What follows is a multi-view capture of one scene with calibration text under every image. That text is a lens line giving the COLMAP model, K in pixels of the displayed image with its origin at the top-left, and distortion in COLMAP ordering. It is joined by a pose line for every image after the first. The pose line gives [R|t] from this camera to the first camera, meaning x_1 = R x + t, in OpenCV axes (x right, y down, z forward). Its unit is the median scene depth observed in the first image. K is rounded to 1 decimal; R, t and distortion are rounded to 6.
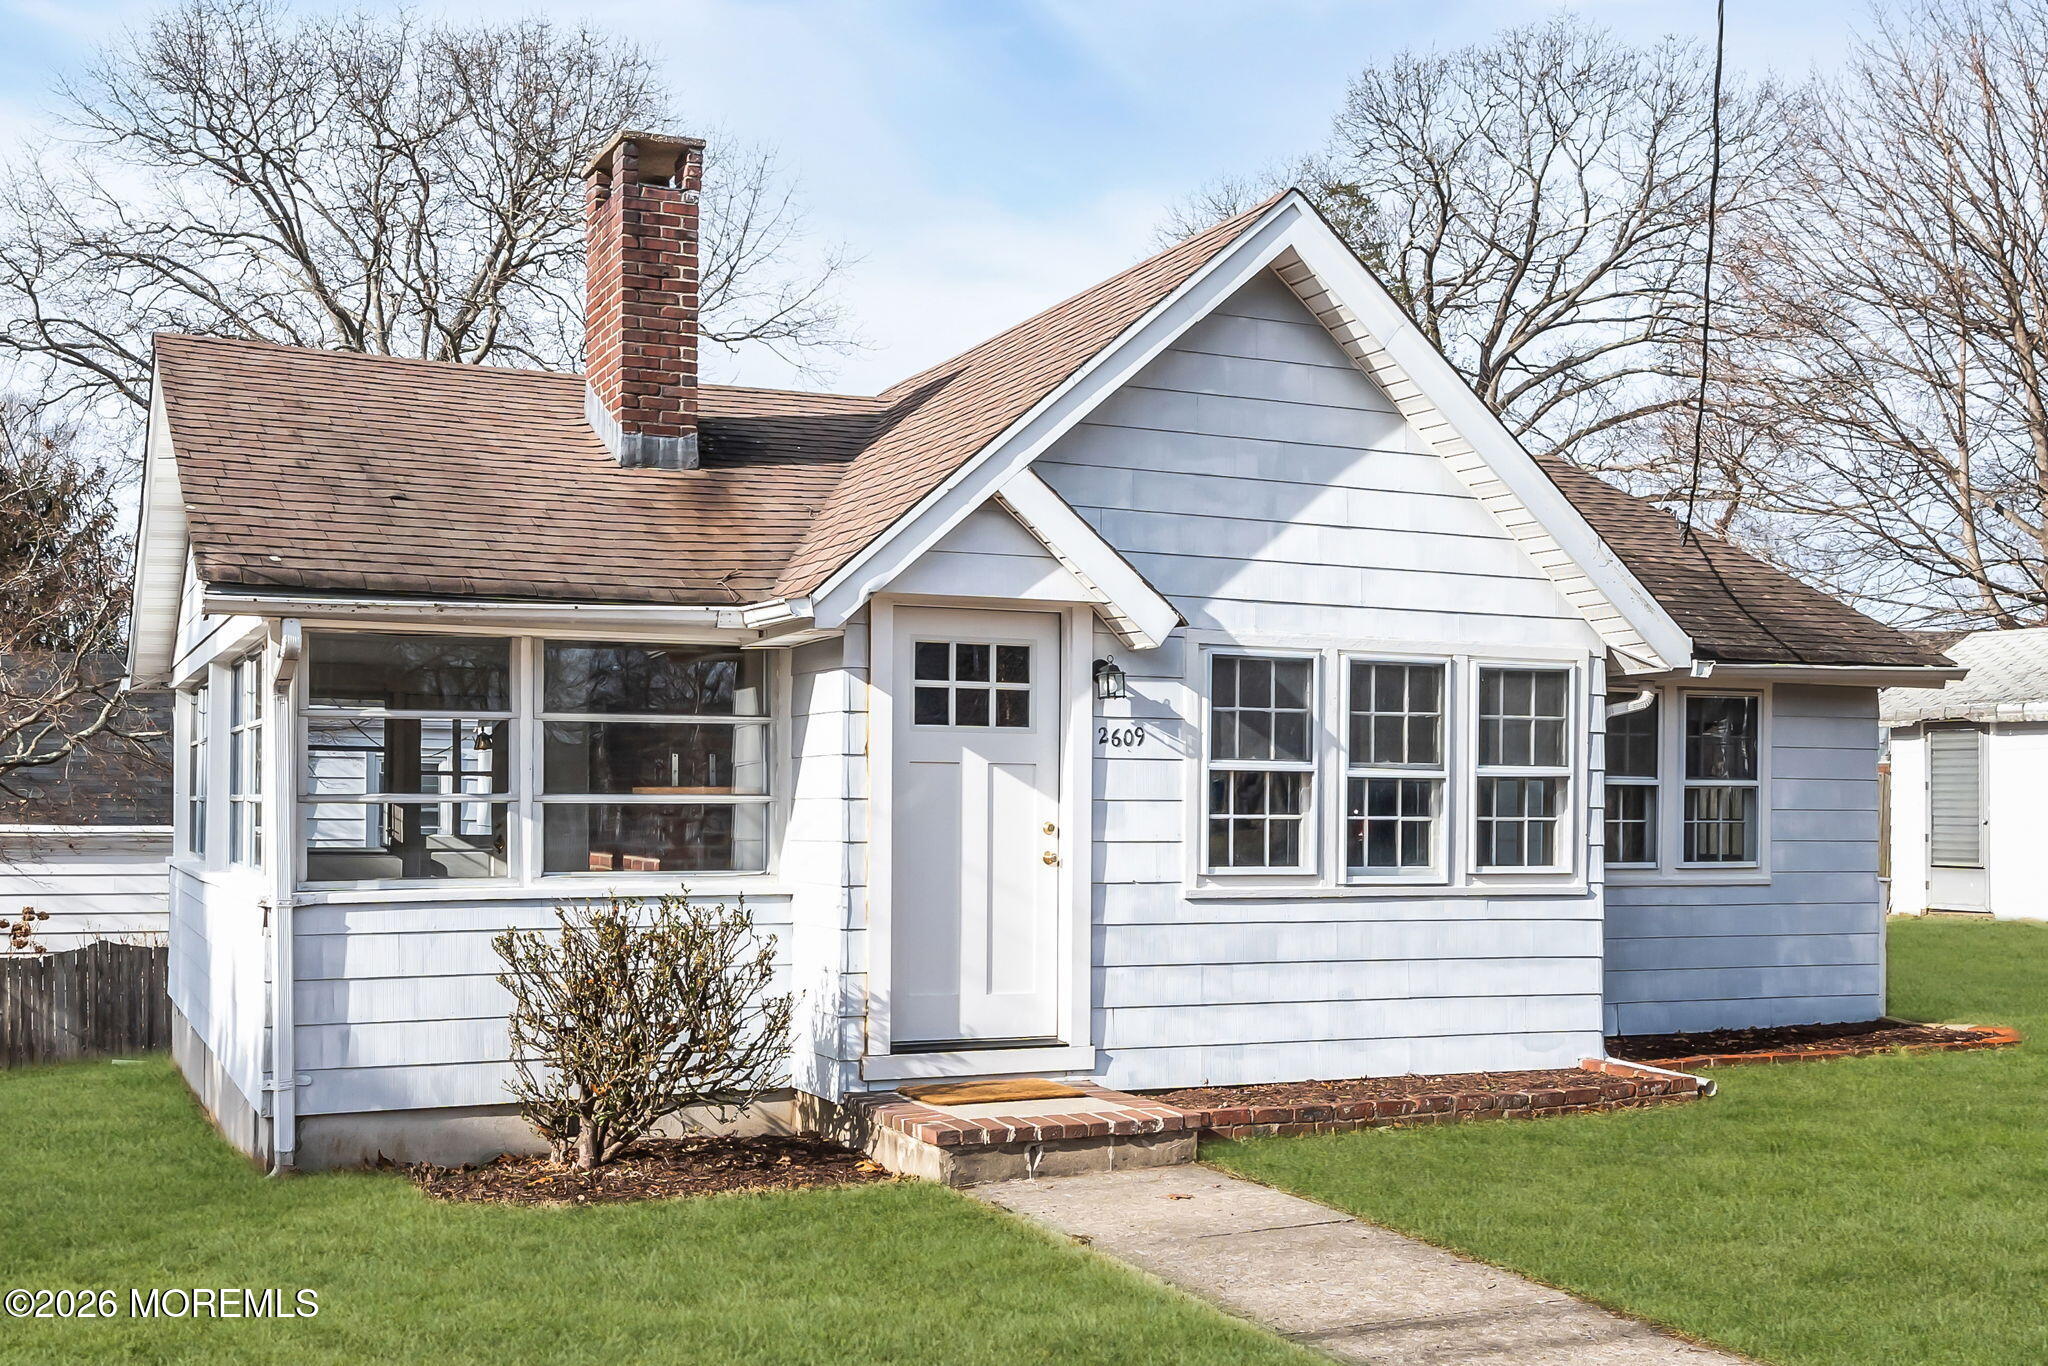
lens RADIAL K [[1953.4, 0, 995.9], [0, 1953.4, 775.9], [0, 0, 1]] dist [0.000858, 0.000000]
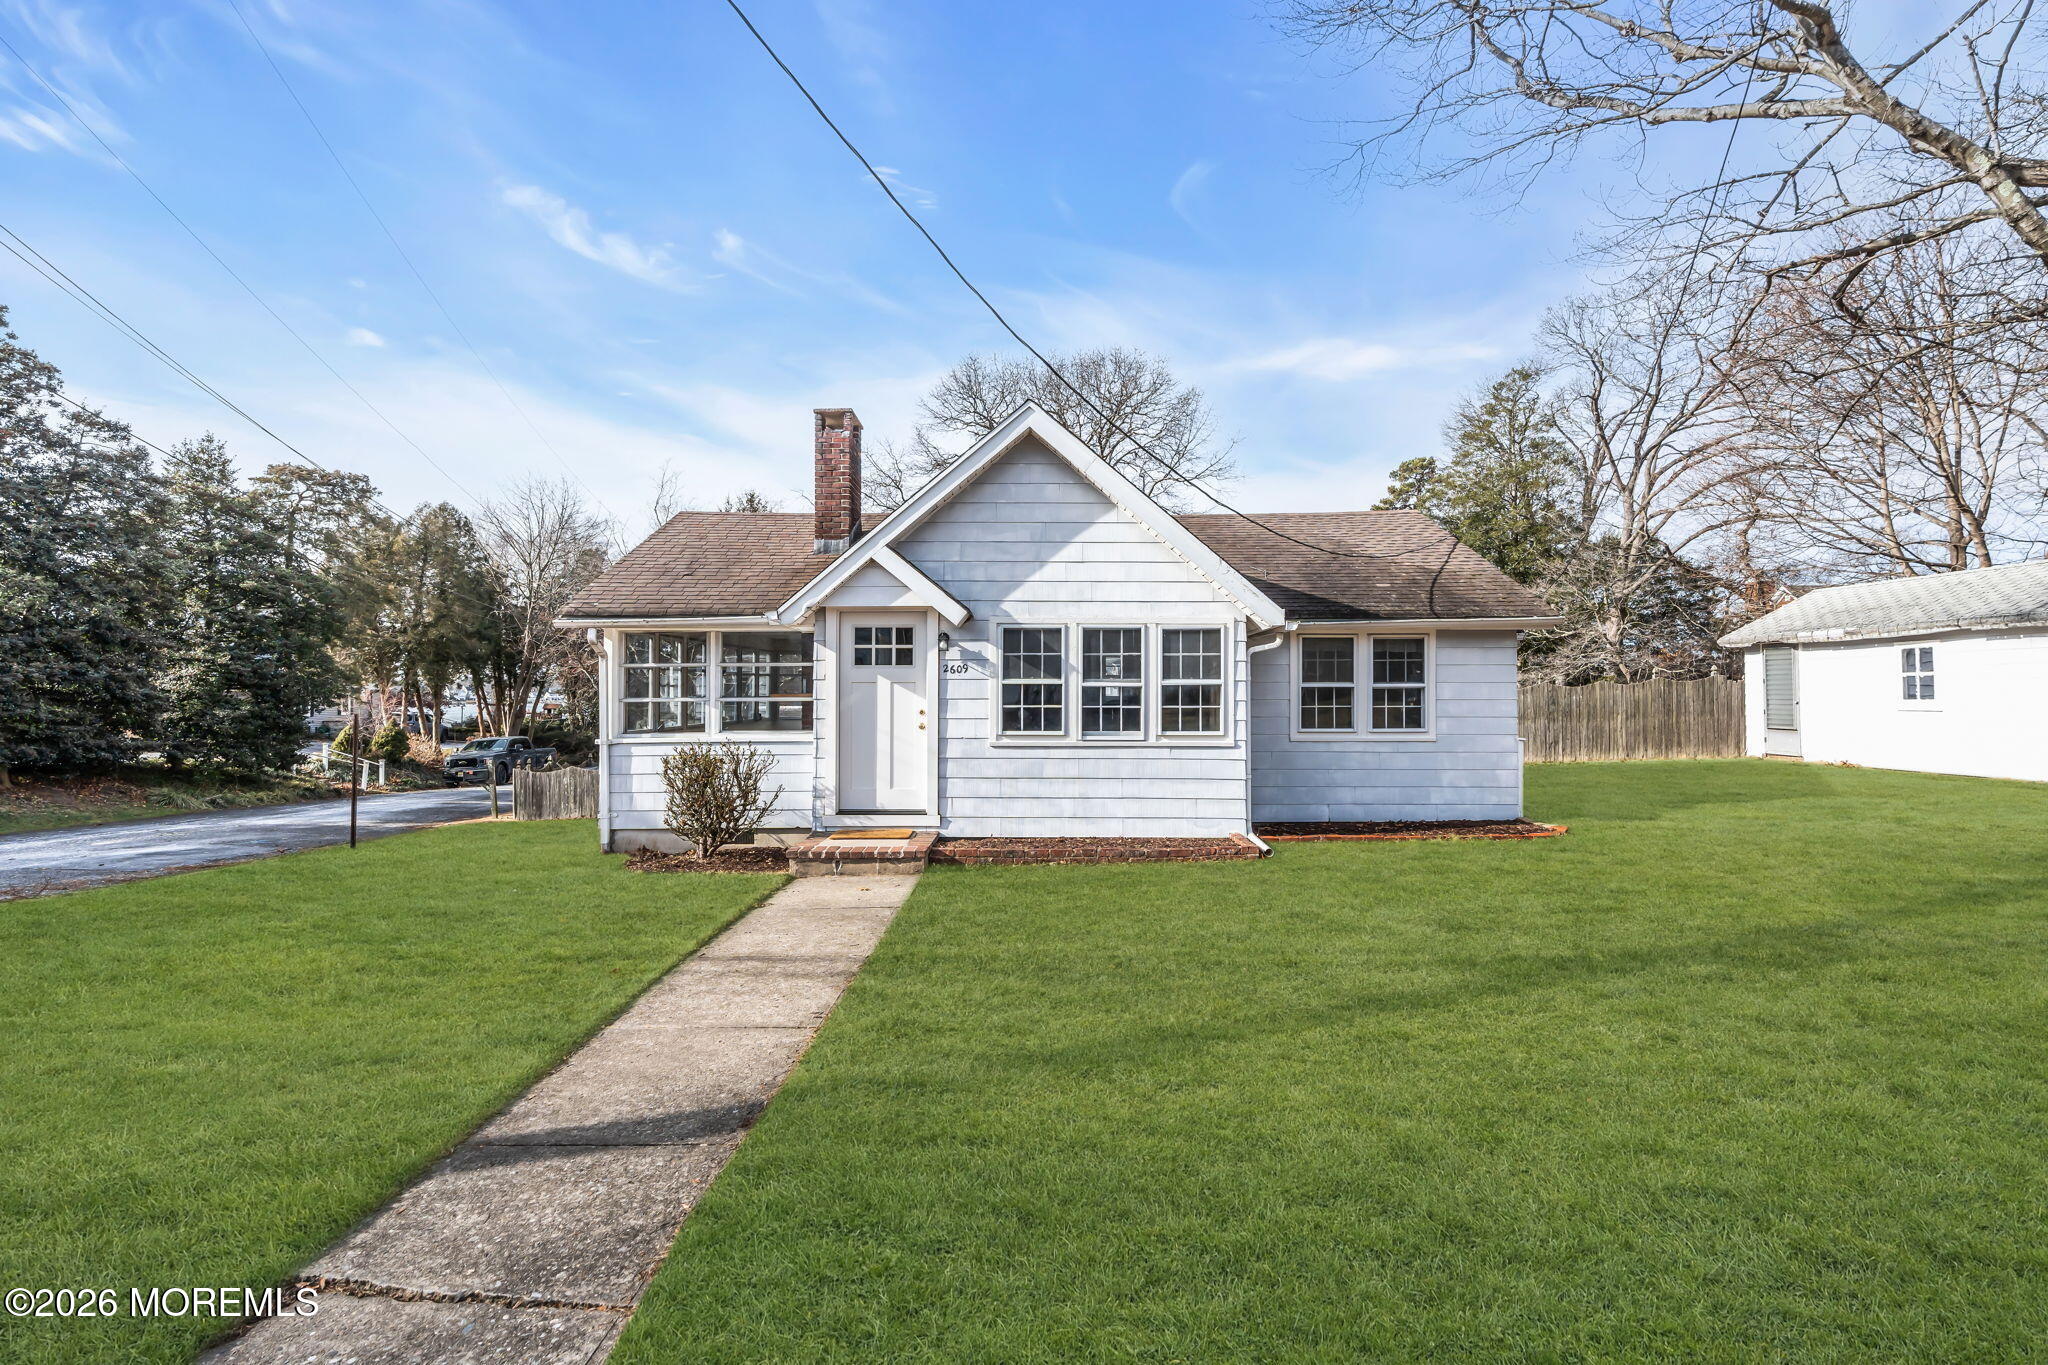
lens RADIAL K [[884.3, 0, 1066.0], [0, 884.3, 673.8], [0, 0, 1]] dist [-0.001509, 0.000496]
pose [[0.927130, -0.014810, -0.374447, 0.508008], [0.012185, 0.999882, -0.009377, -0.004111], [0.374542, 0.004132, 0.927201, 0.152704]]
